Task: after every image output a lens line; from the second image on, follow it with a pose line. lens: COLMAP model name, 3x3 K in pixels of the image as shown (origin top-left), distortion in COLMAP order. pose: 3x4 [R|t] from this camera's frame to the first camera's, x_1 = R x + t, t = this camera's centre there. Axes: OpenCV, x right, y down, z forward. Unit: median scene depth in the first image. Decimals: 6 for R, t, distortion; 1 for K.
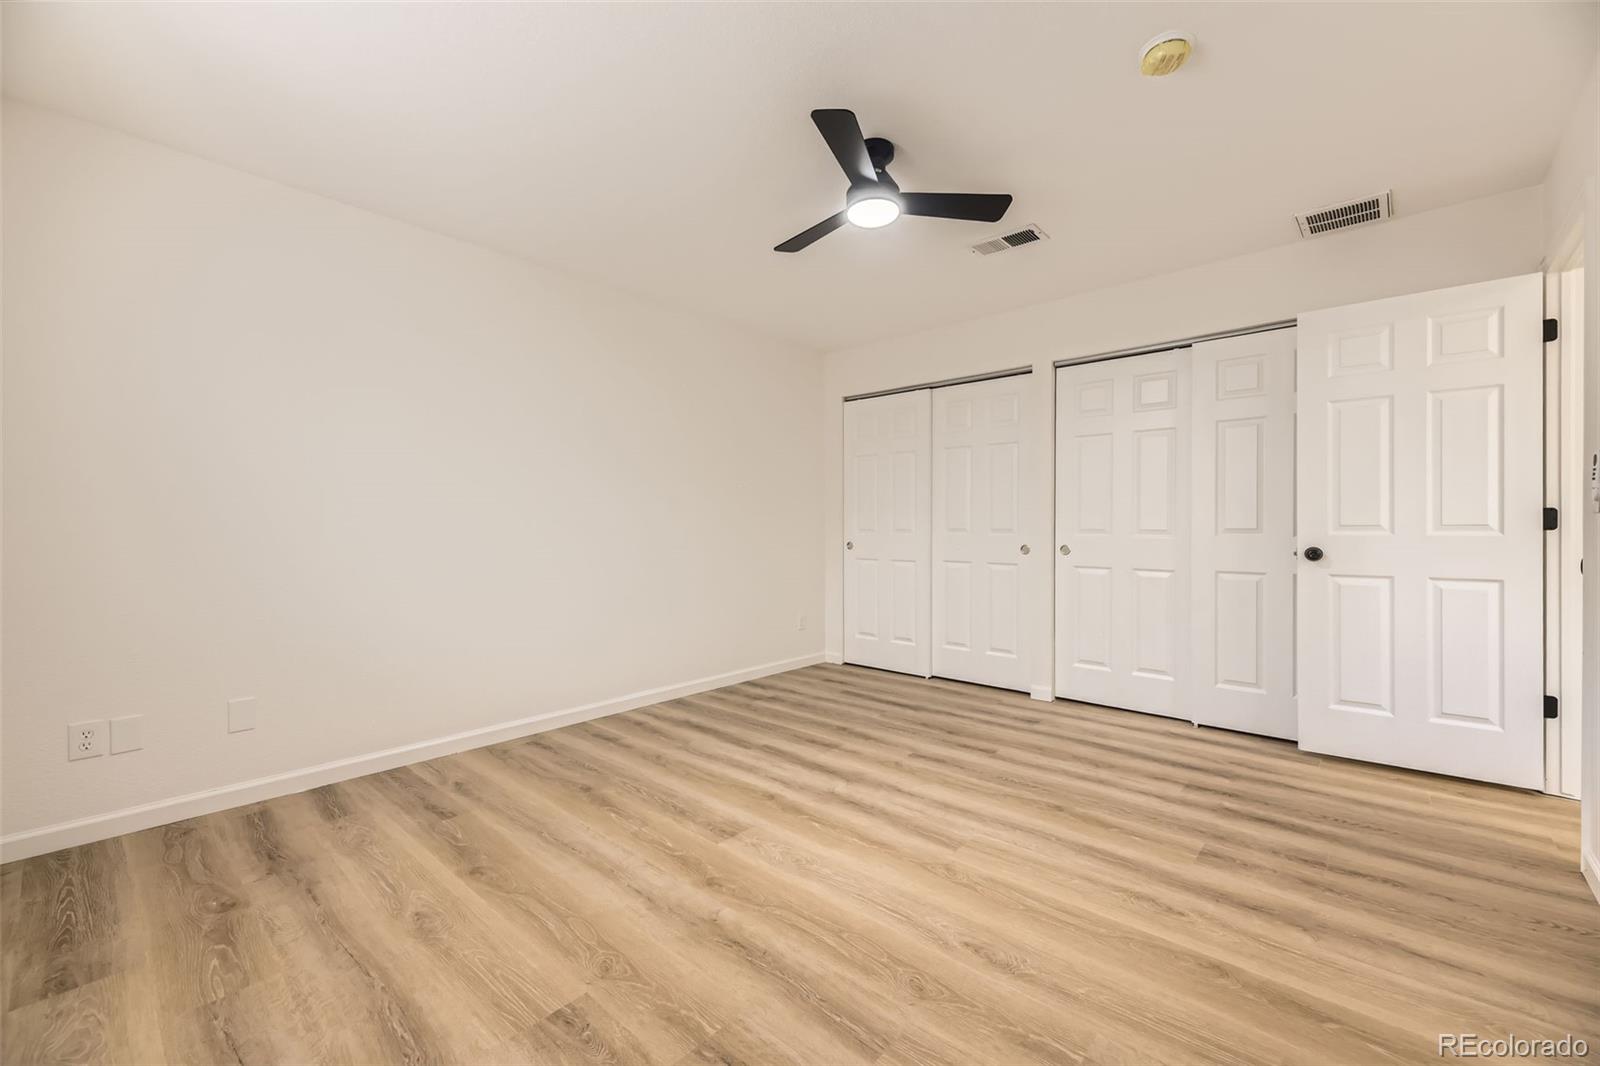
lens RADIAL K [[649.2, 0, 838.6], [0, 649.2, 531.2], [0, 0, 1]] dist [0.020560, 0.000009]
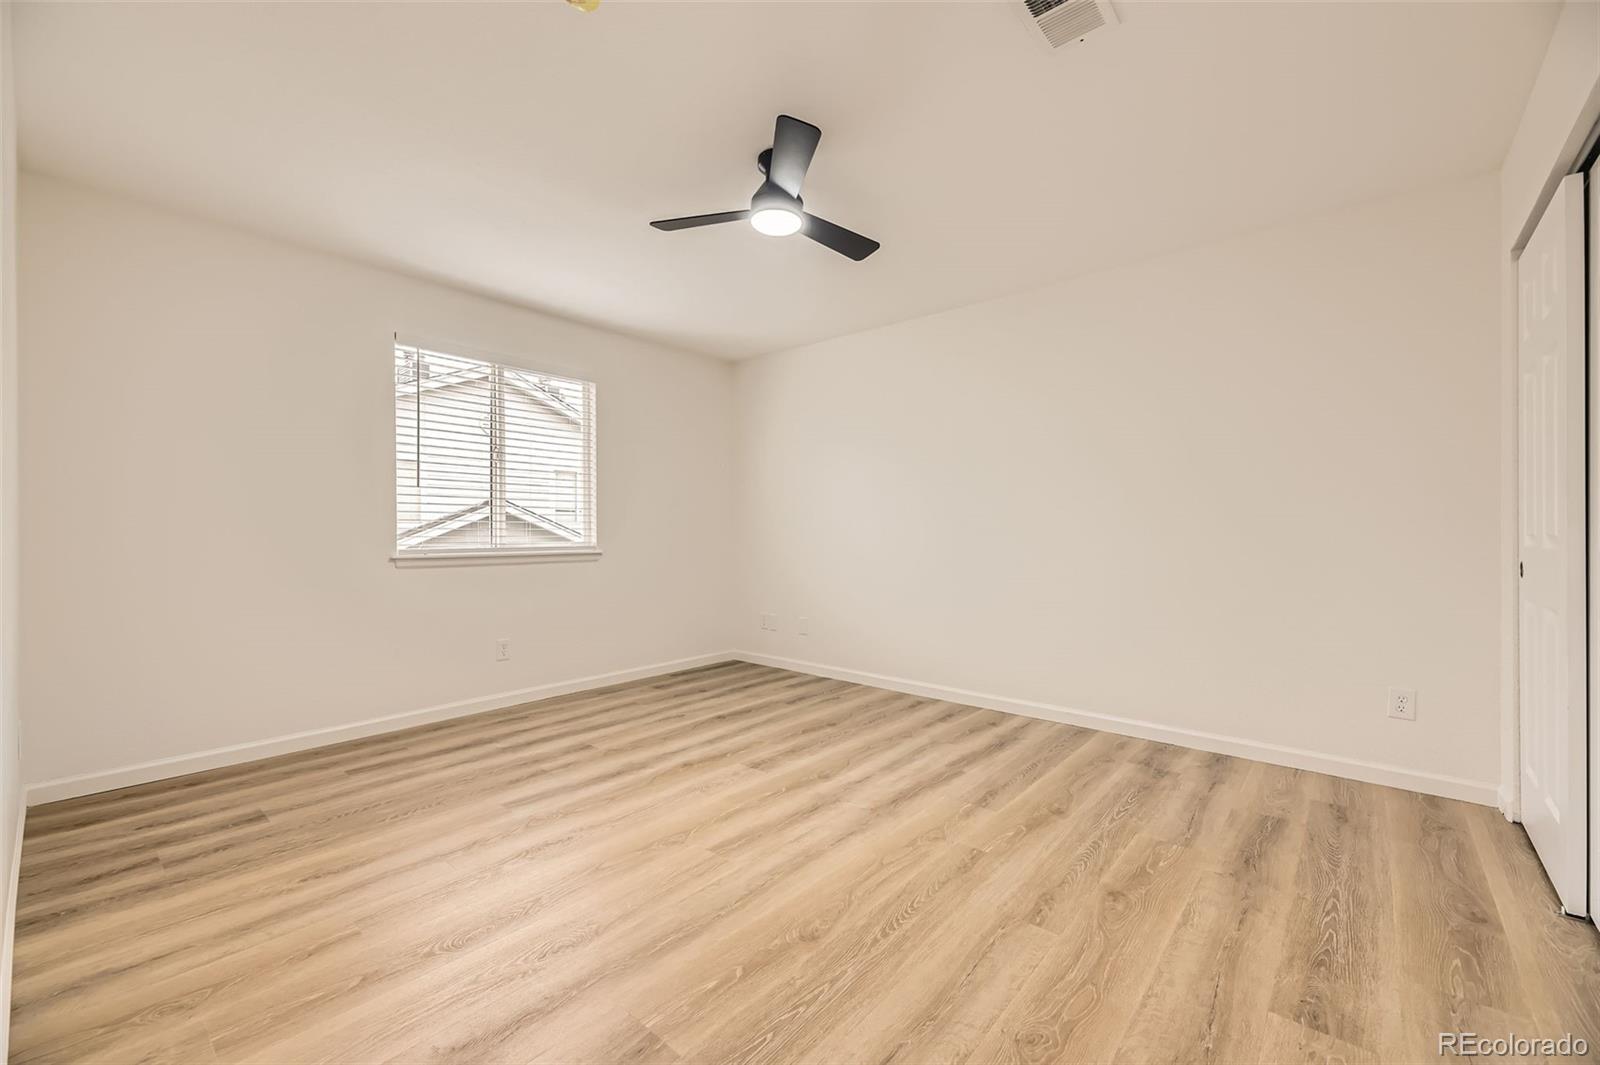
lens RADIAL K [[649.2, 0, 838.6], [0, 649.2, 530.7], [0, 0, 1]] dist [0.020560, 0.000009]
pose [[0.015804, 0.003012, -0.999871, 1.004811], [-0.007293, 0.999969, 0.002897, -0.032616], [0.999849, 0.007246, 0.015825, 0.955824]]
